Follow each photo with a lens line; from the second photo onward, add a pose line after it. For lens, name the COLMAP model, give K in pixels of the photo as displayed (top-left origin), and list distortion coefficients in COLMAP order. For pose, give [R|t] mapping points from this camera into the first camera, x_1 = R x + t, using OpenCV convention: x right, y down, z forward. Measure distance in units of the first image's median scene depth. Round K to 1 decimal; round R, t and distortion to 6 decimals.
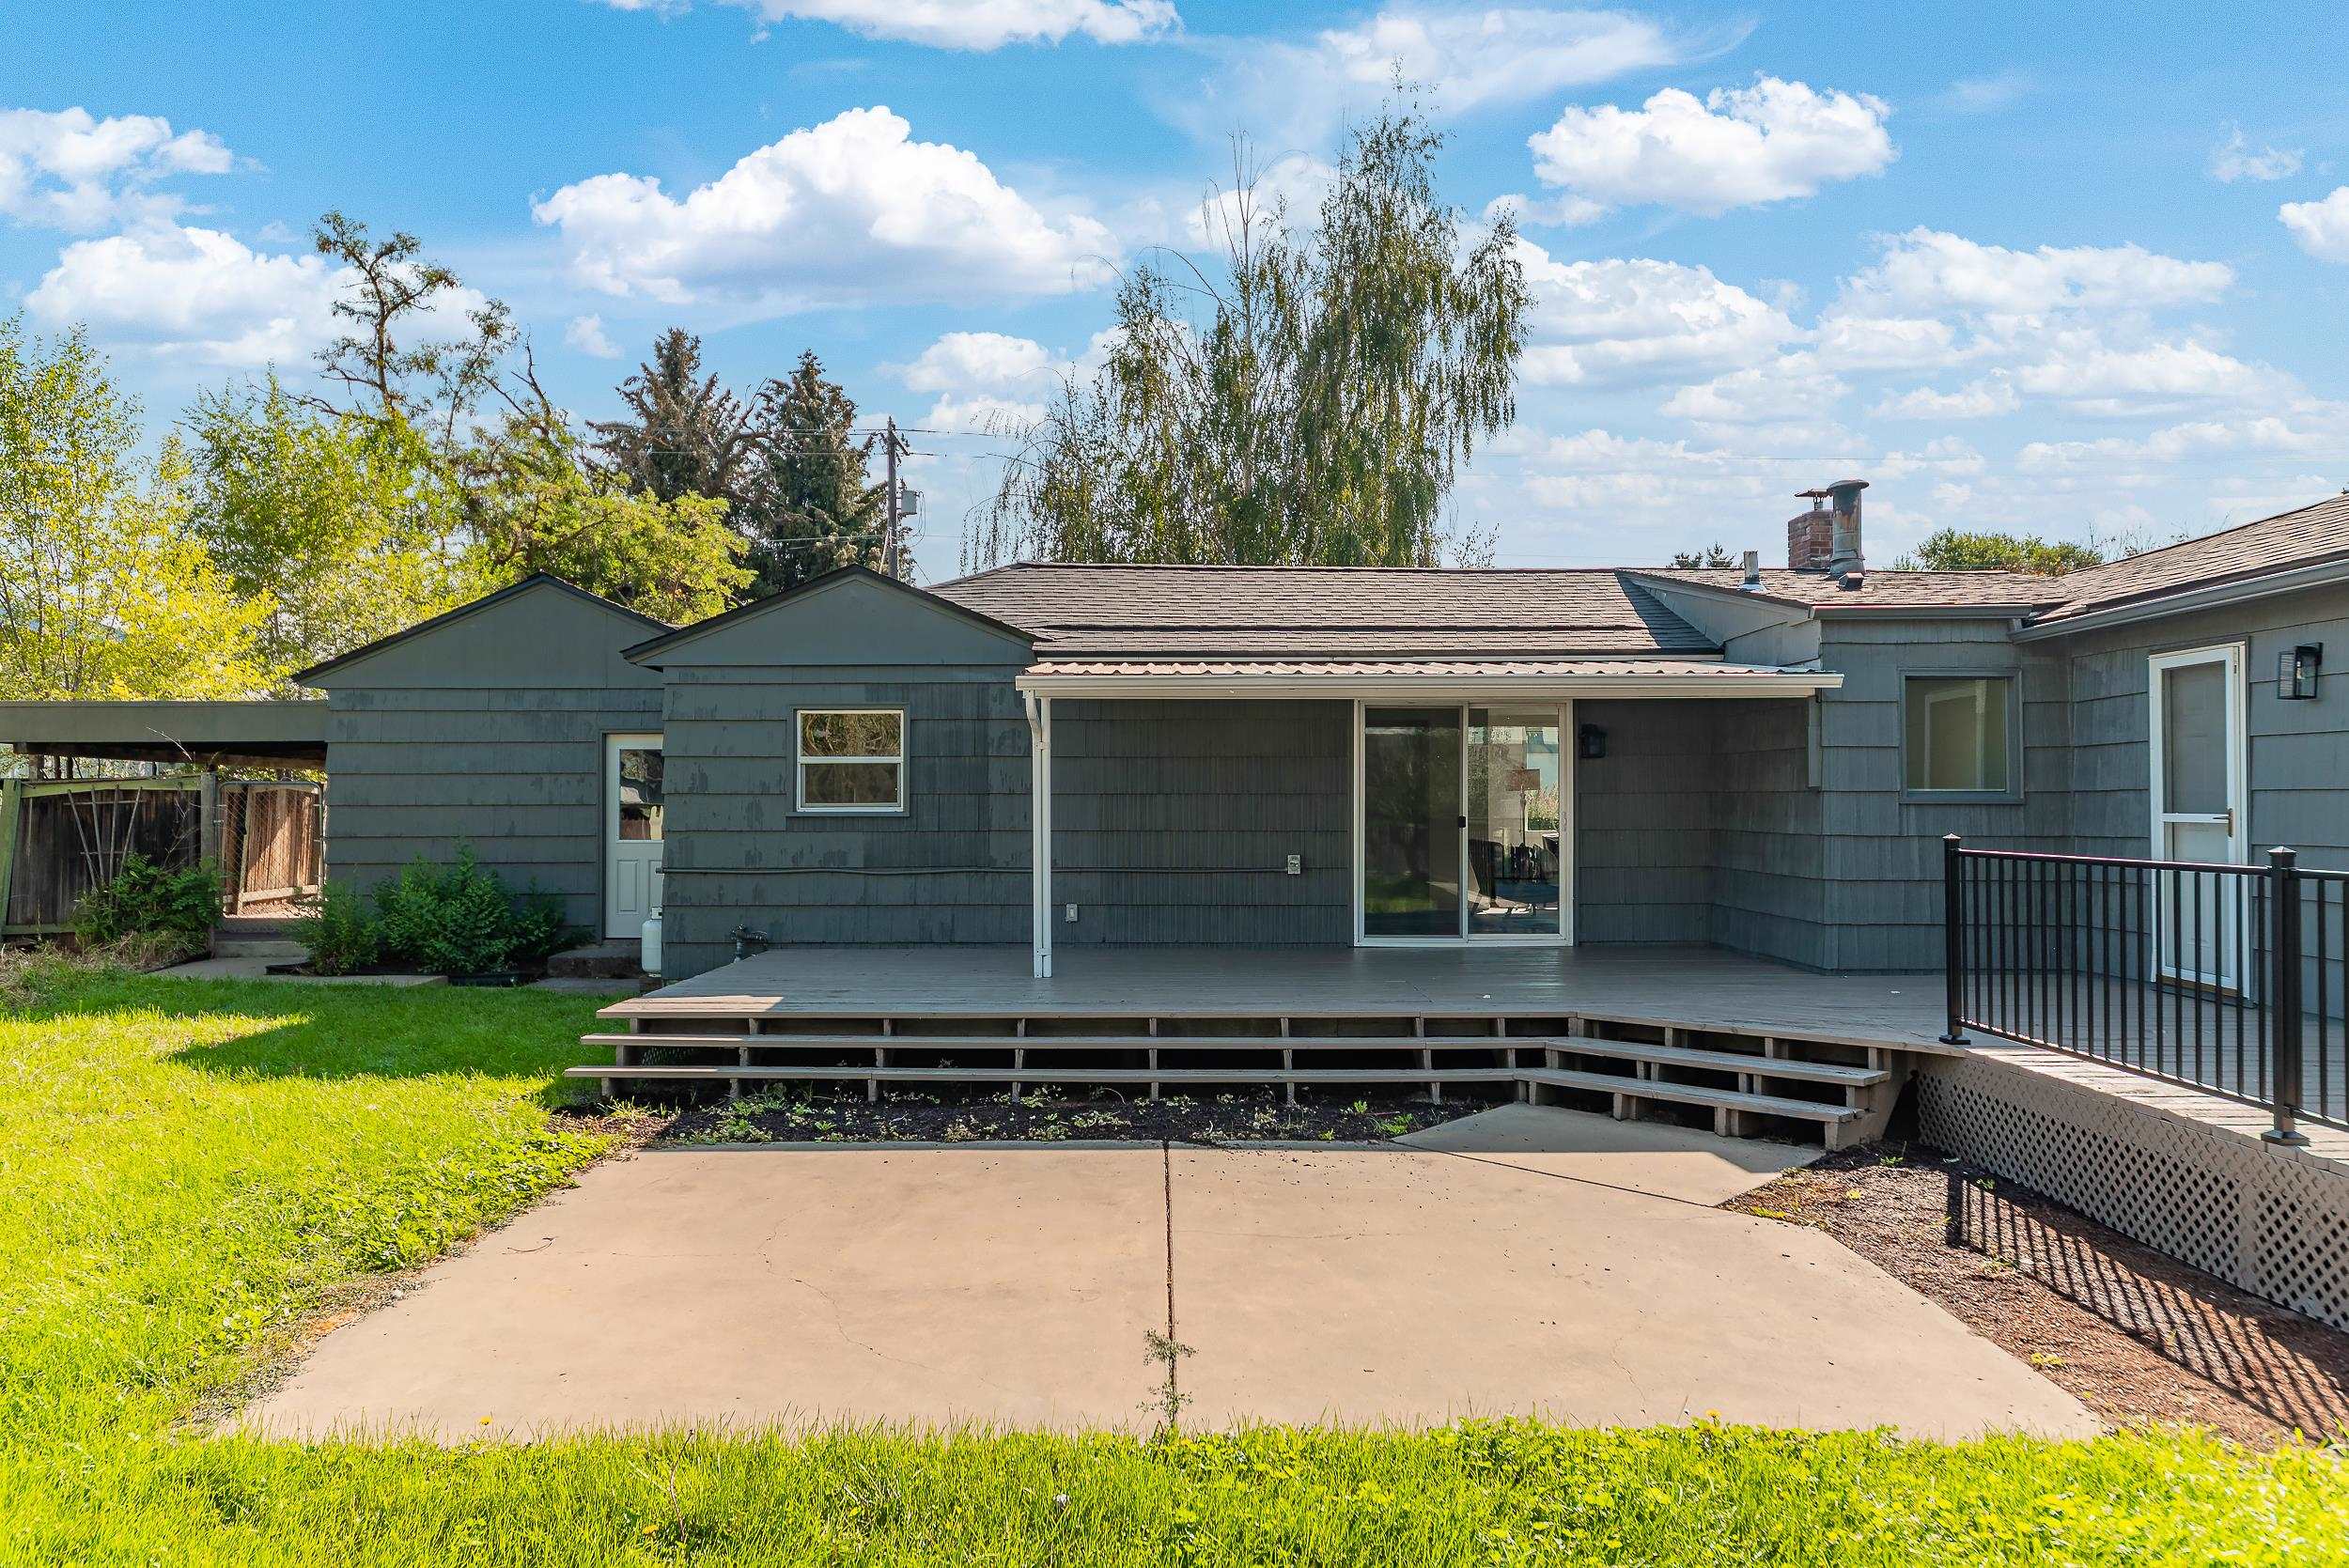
lens RADIAL K [[1568.2, 0, 1174.5], [0, 1568.2, 784.0], [0, 0, 1]] dist [-0.001210, -0.000184]
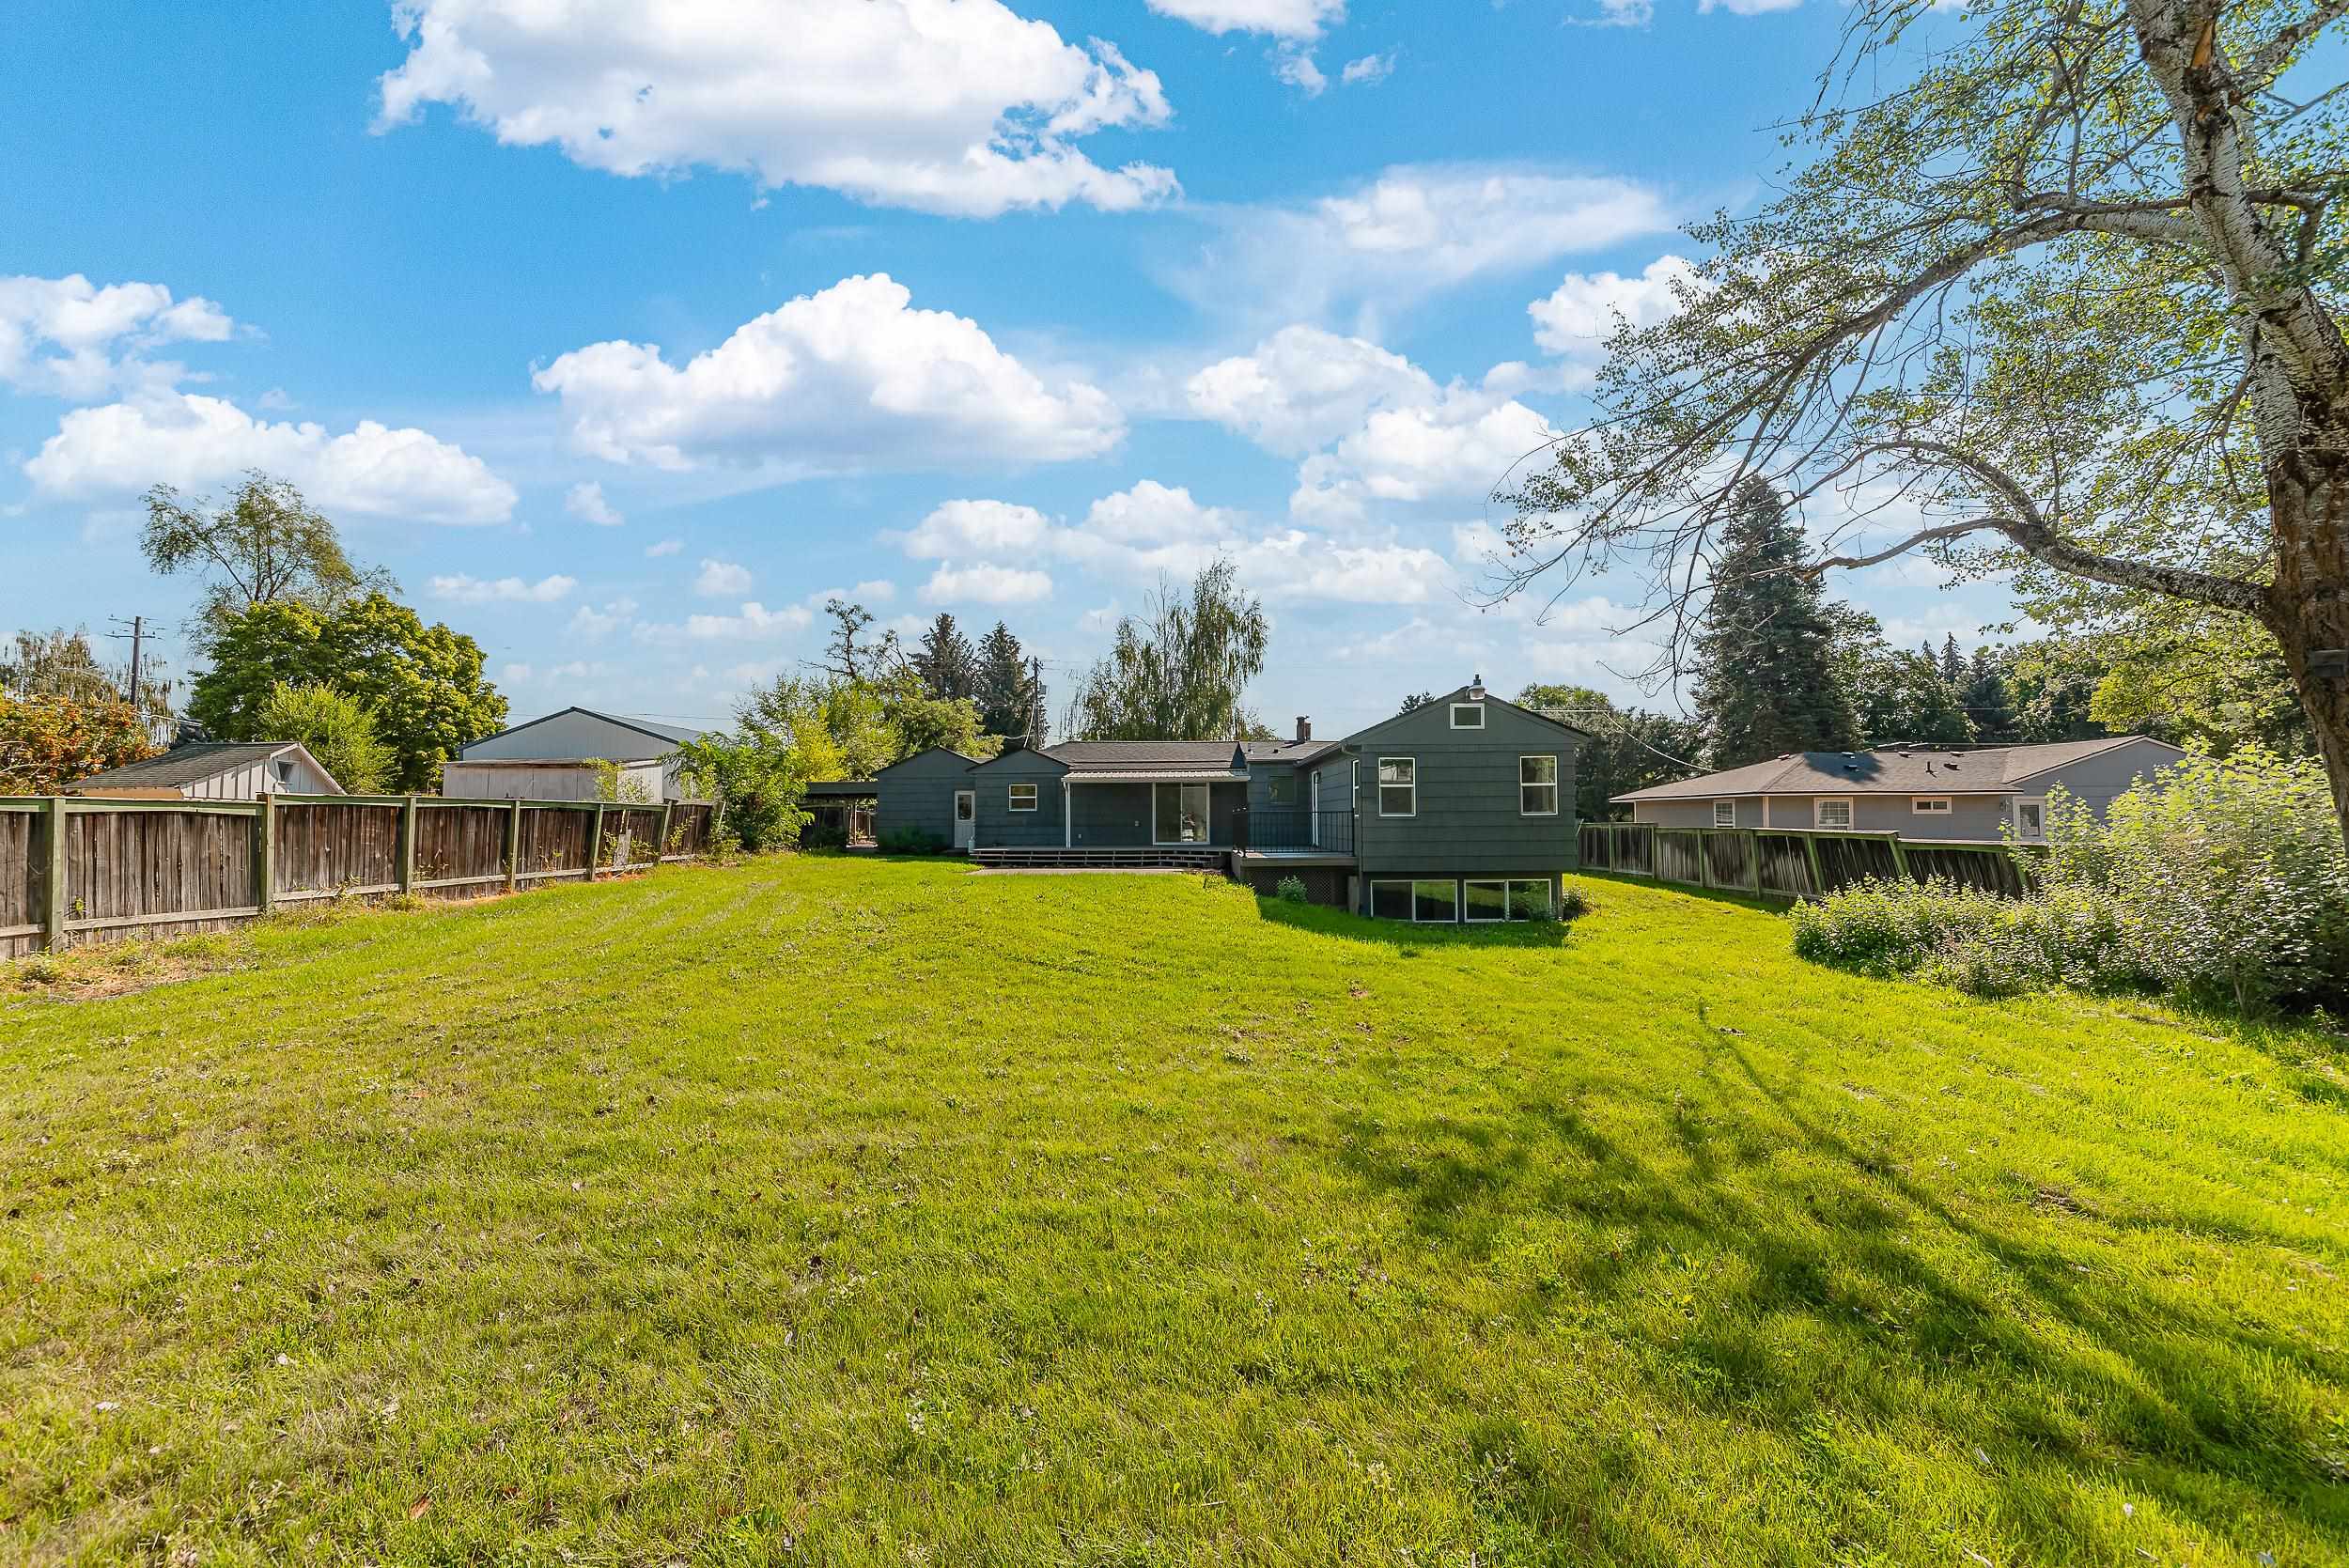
lens RADIAL K [[893.2, 0, 1174.5], [0, 893.2, 784.0], [0, 0, 1]] dist [0.000450, -0.000028]
pose [[0.999621, -0.004651, -0.027137, 0.107076], [0.003928, 0.999637, -0.026638, 0.005469], [0.027251, 0.026521, 0.999277, -0.558799]]
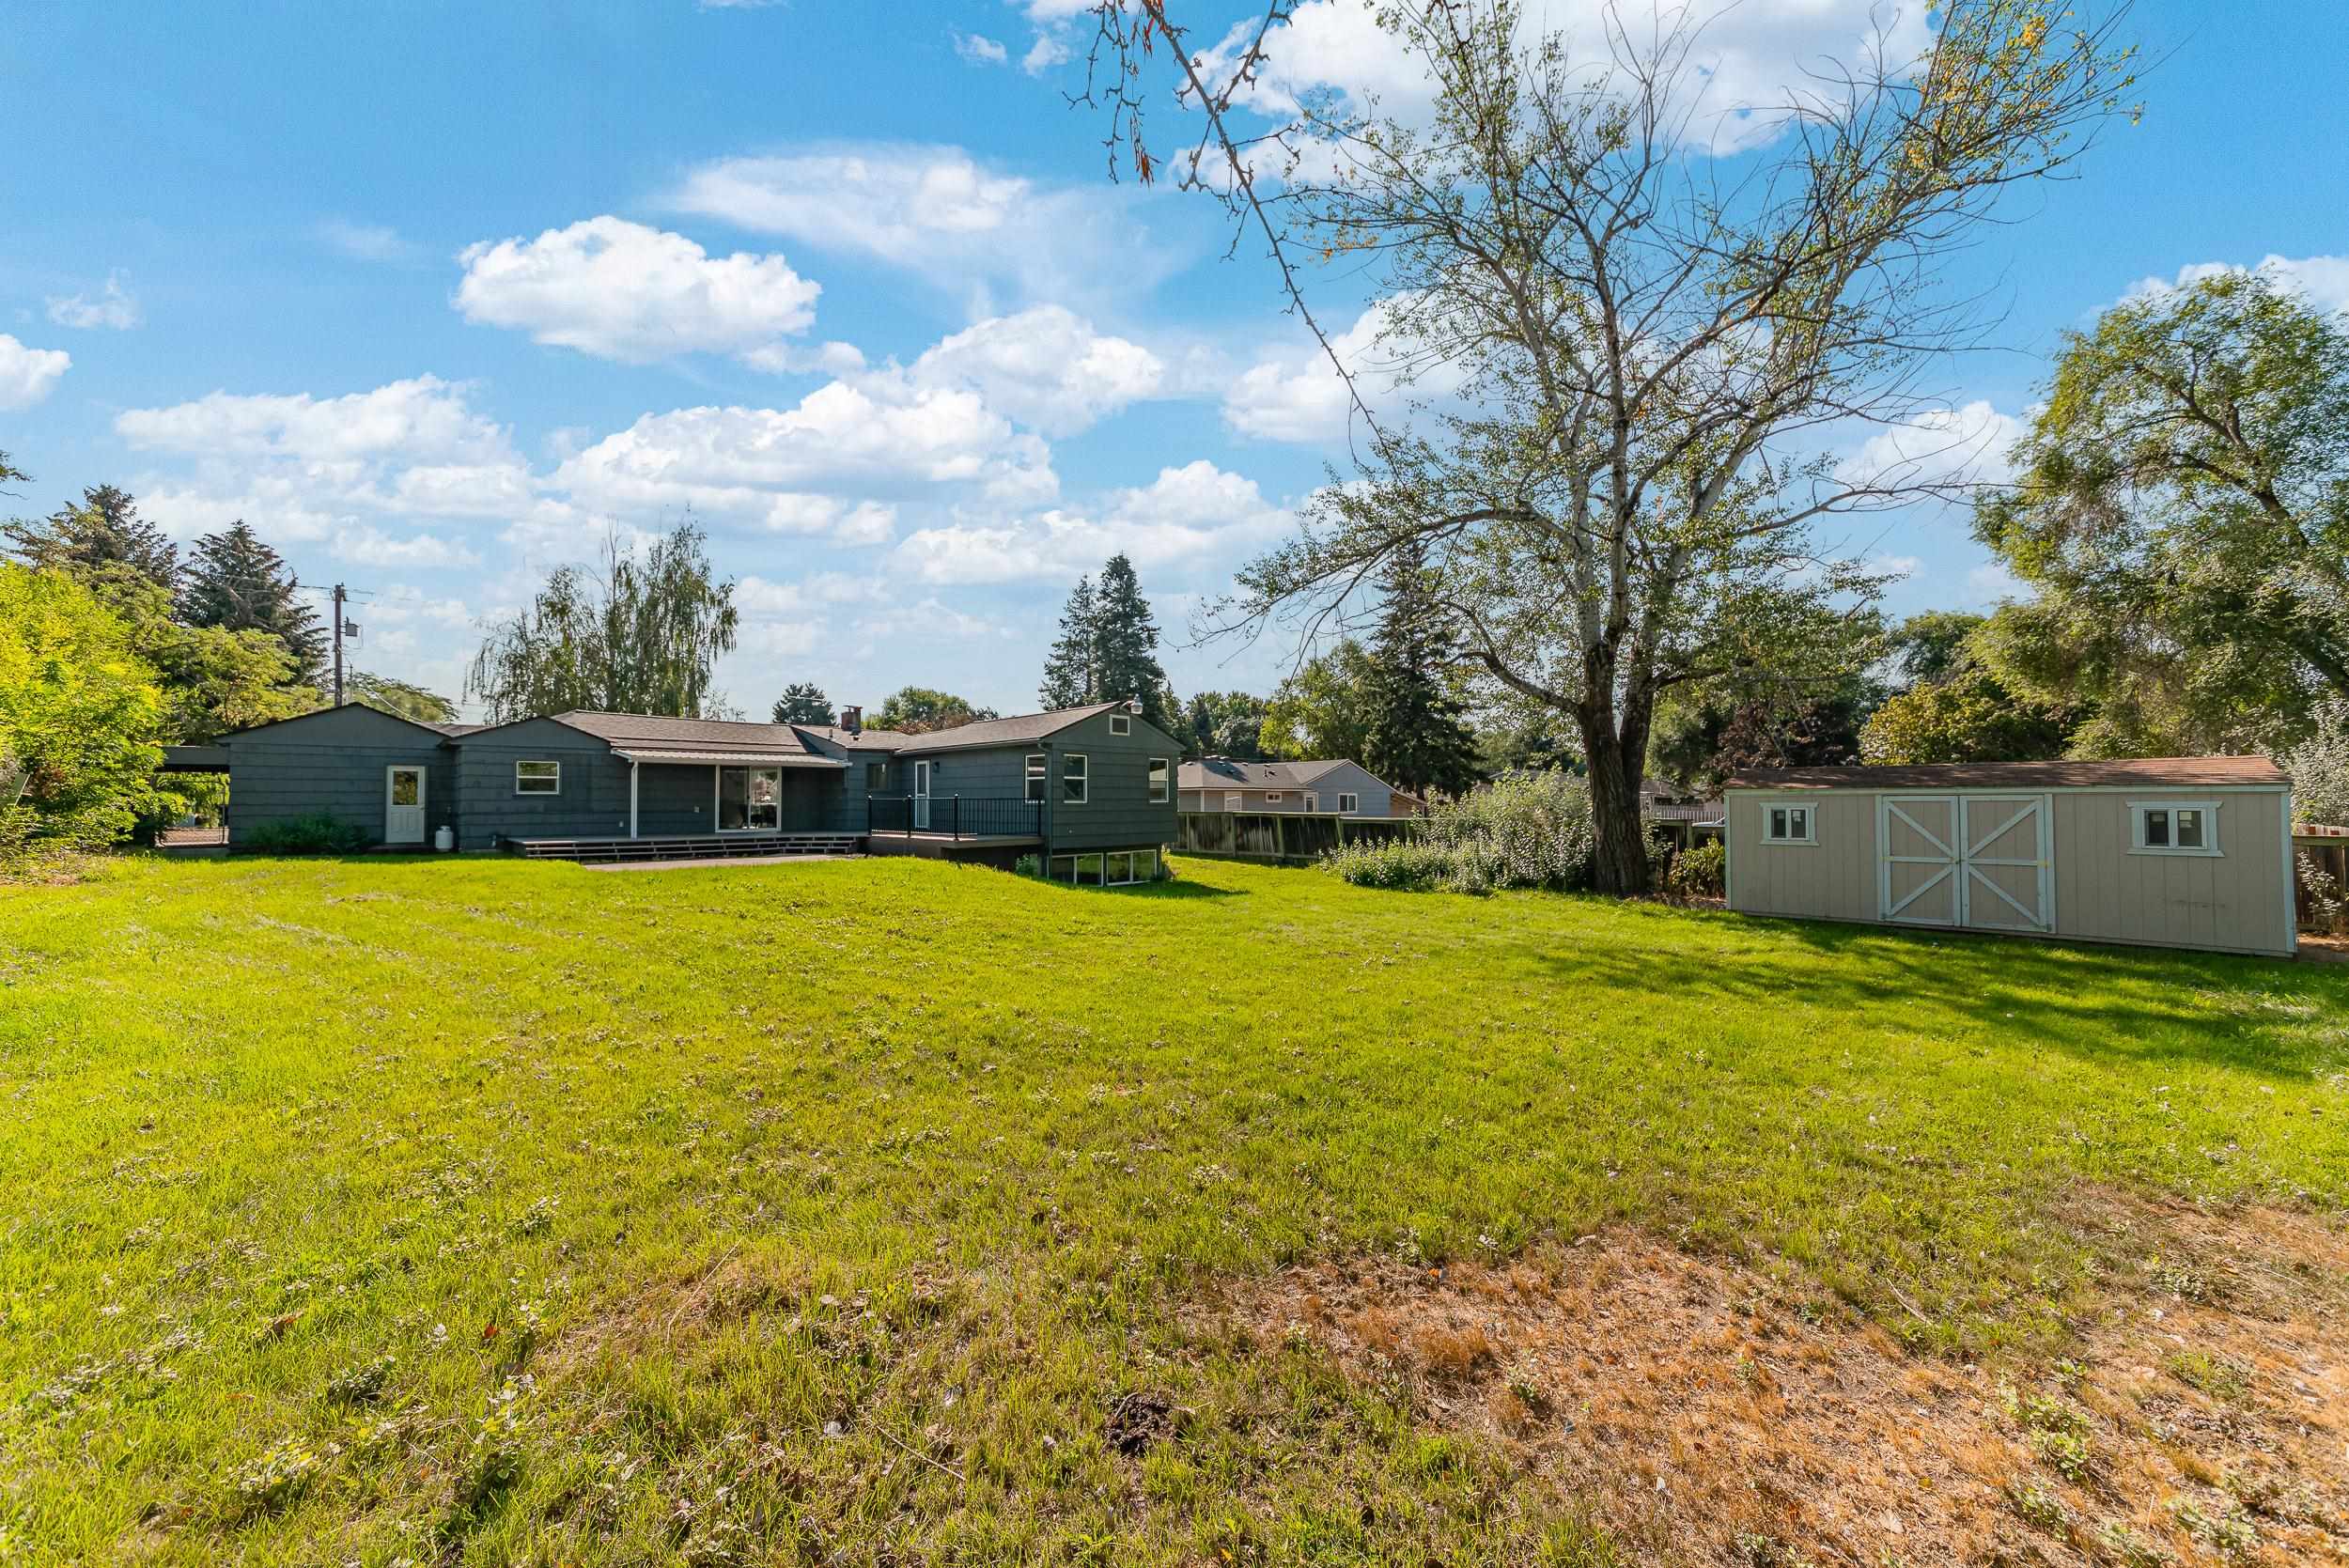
lens RADIAL K [[820.1, 0, 1174.5], [0, 820.1, 784.0], [0, 0, 1]] dist [-0.002529, -0.000075]
pose [[0.724819, 0.015635, 0.688762, -0.191896], [-0.007662, 0.999864, -0.014634, 0.005743], [-0.688897, 0.005330, 0.724840, -0.492238]]
